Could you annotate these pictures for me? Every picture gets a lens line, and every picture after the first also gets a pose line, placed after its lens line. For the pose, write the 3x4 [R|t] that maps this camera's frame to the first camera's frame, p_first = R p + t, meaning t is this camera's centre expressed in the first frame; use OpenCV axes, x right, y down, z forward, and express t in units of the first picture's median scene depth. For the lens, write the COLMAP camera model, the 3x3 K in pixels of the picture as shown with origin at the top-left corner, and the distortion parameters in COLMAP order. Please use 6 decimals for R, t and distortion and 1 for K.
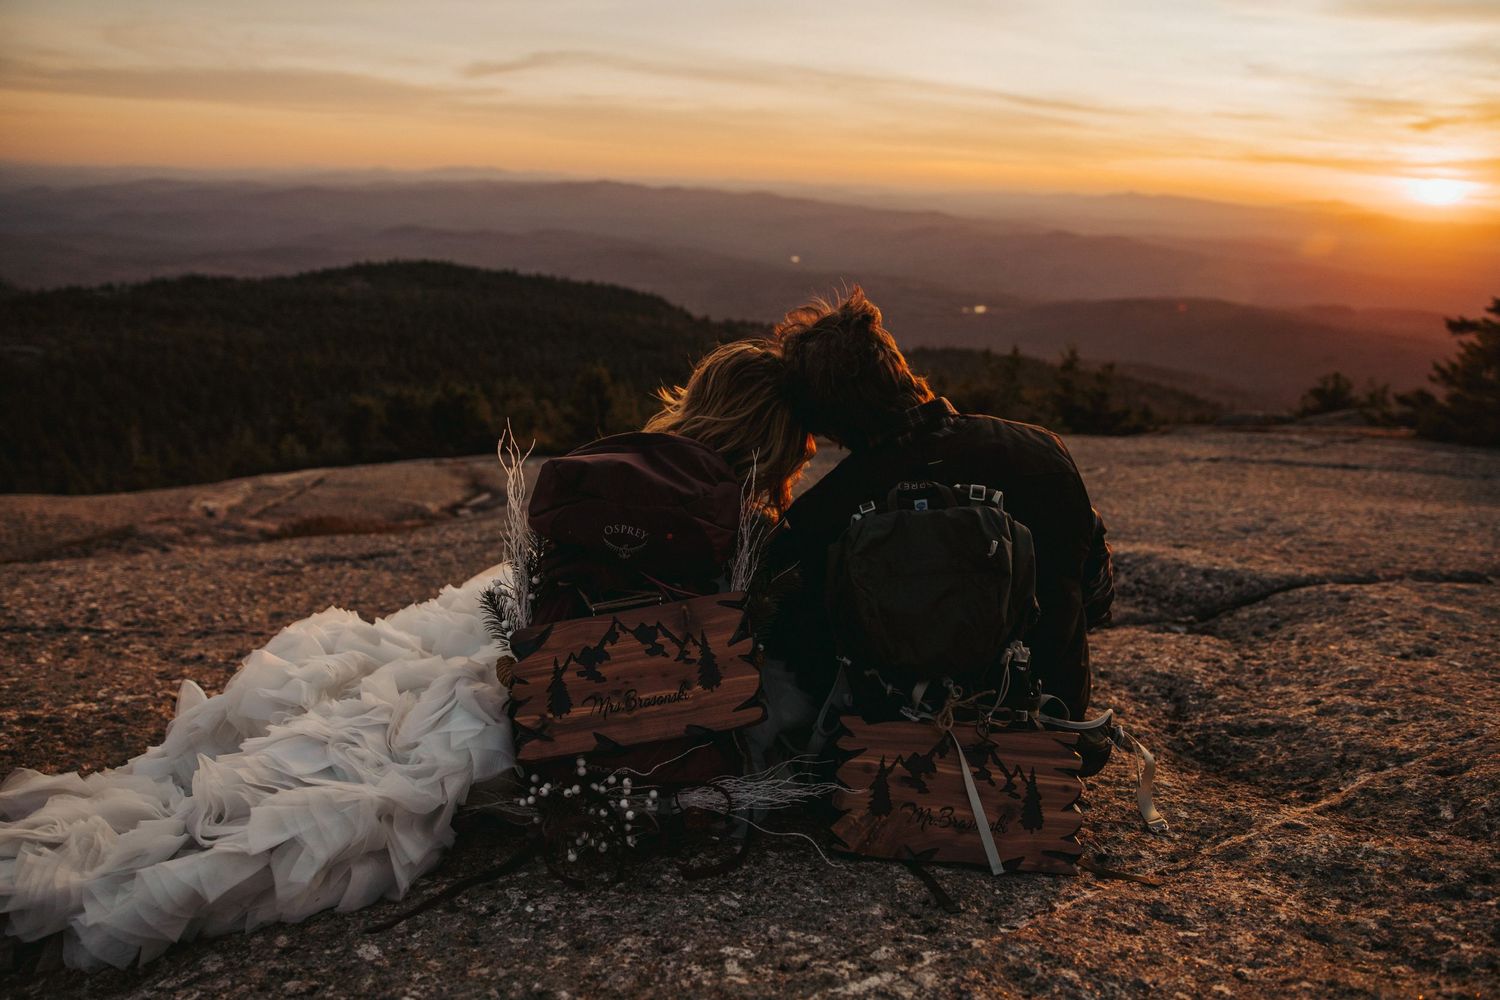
lens RADIAL K [[1012.7, 0, 752.0], [0, 1012.7, 498.6], [0, 0, 1]] dist [-0.092749, 0.076950]
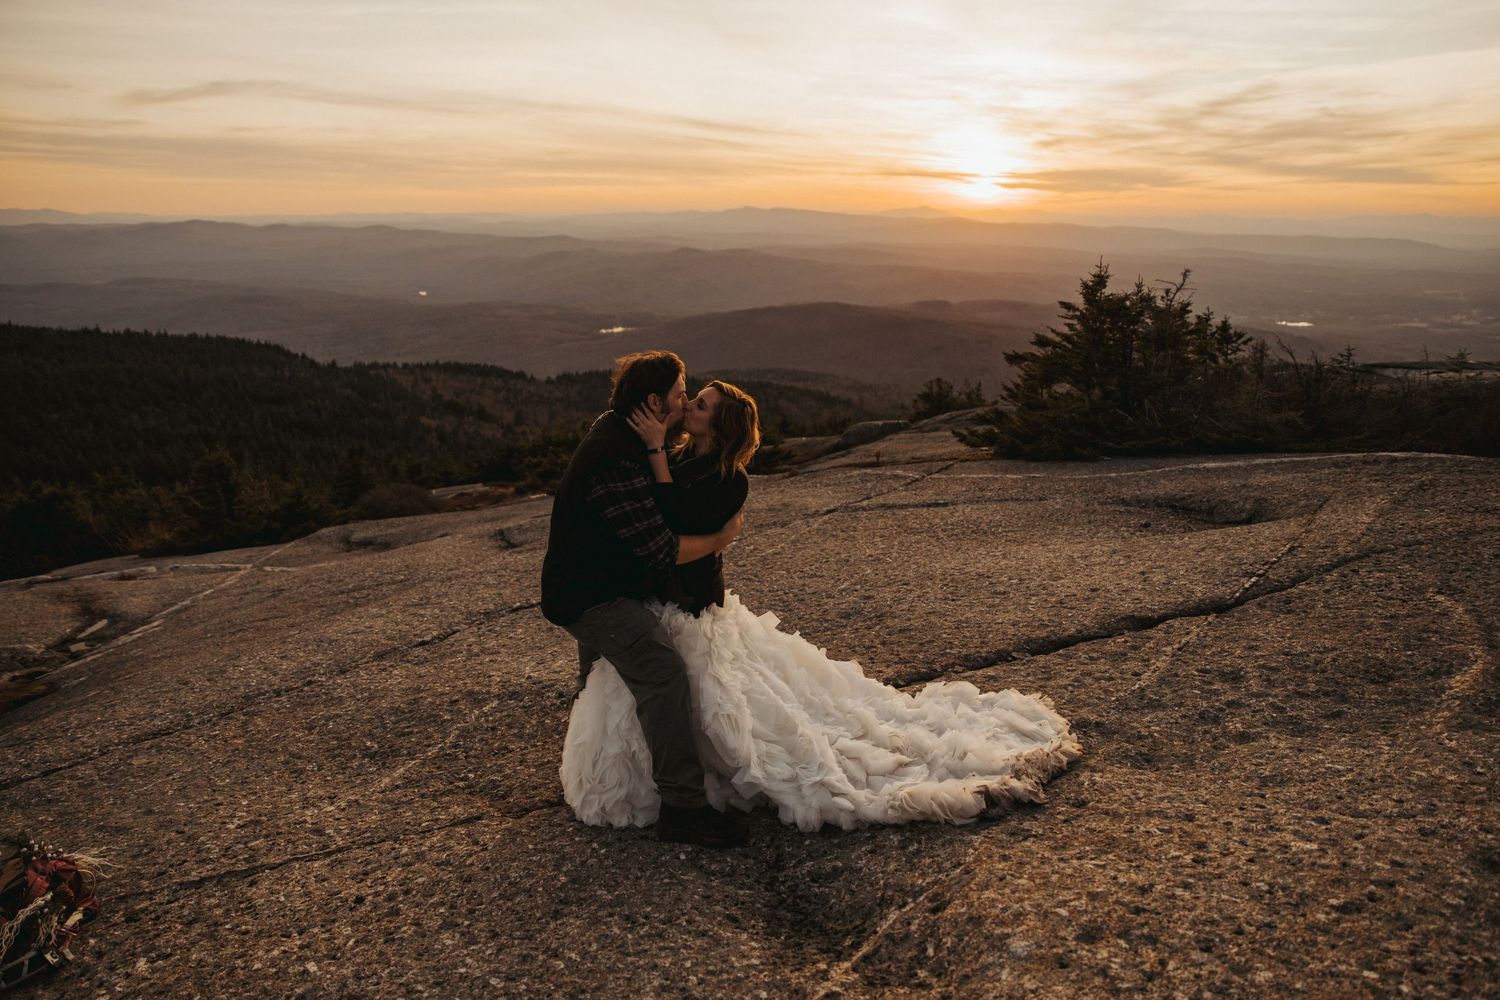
lens RADIAL K [[1021.9, 0, 750.0], [0, 1021.9, 500.0], [0, 0, 1]] dist [-0.097745, 0.082420]
pose [[0.938080, -0.124386, 0.323318, 0.048638], [0.132351, 0.991199, -0.002674, -0.341869], [-0.320140, 0.045300, 0.946287, -0.324279]]
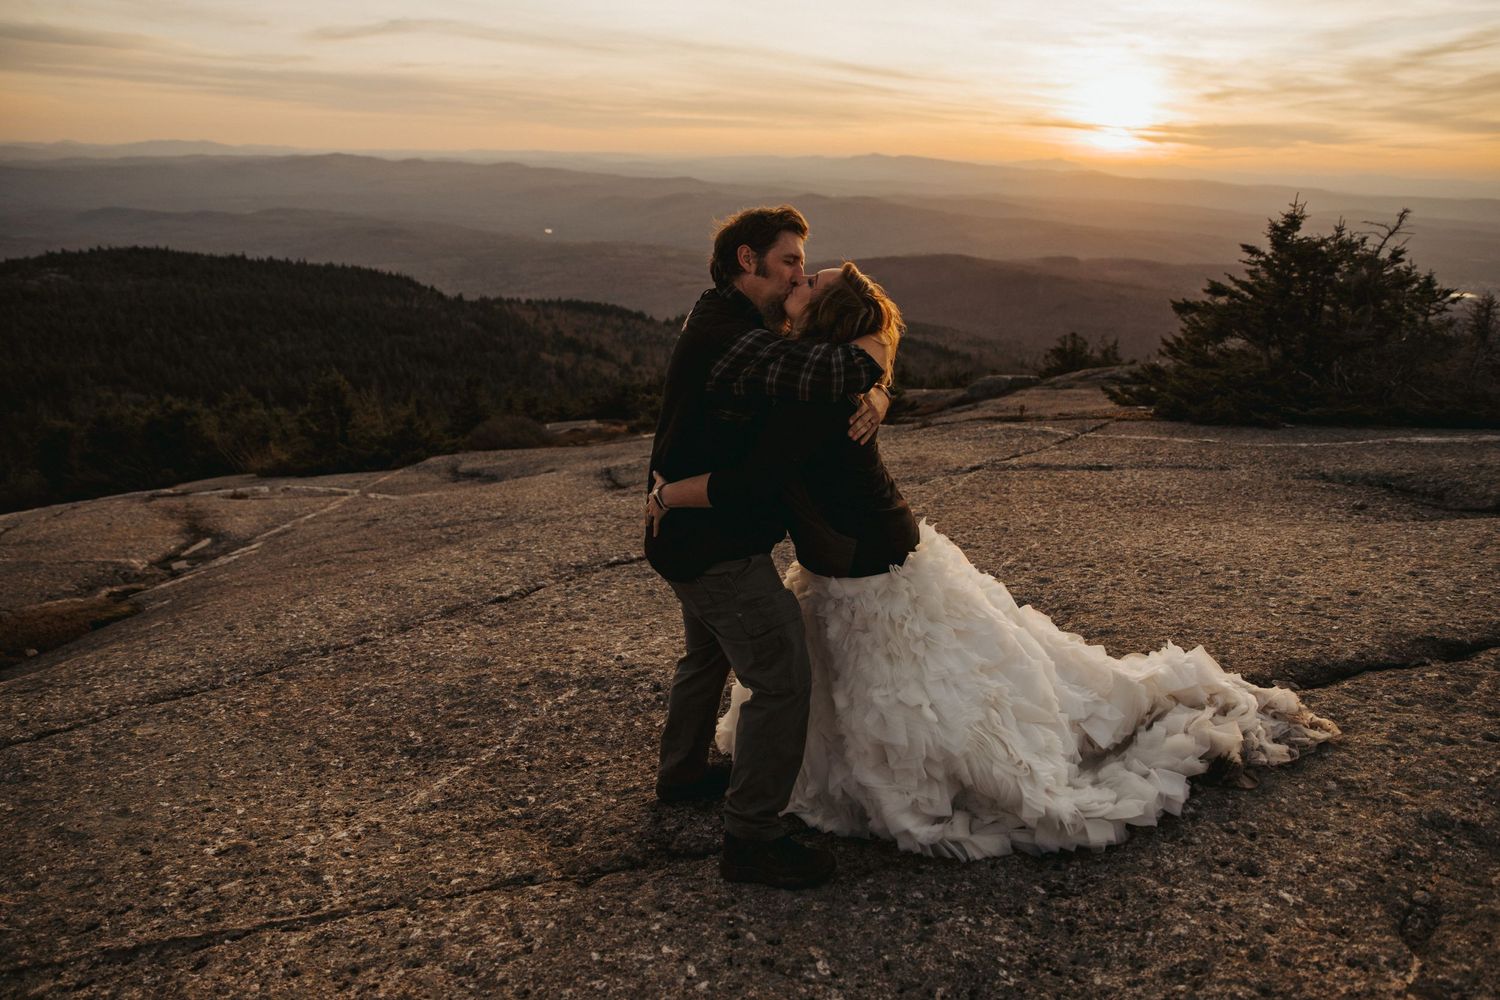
lens RADIAL K [[1021.9, 0, 750.0], [0, 1021.9, 500.0], [0, 0, 1]] dist [-0.097745, 0.082420]
pose [[0.972850, -0.085004, 0.215259, 0.163291], [0.078983, 0.996210, 0.036440, -0.351202], [-0.217540, -0.018449, 0.975877, 0.399156]]
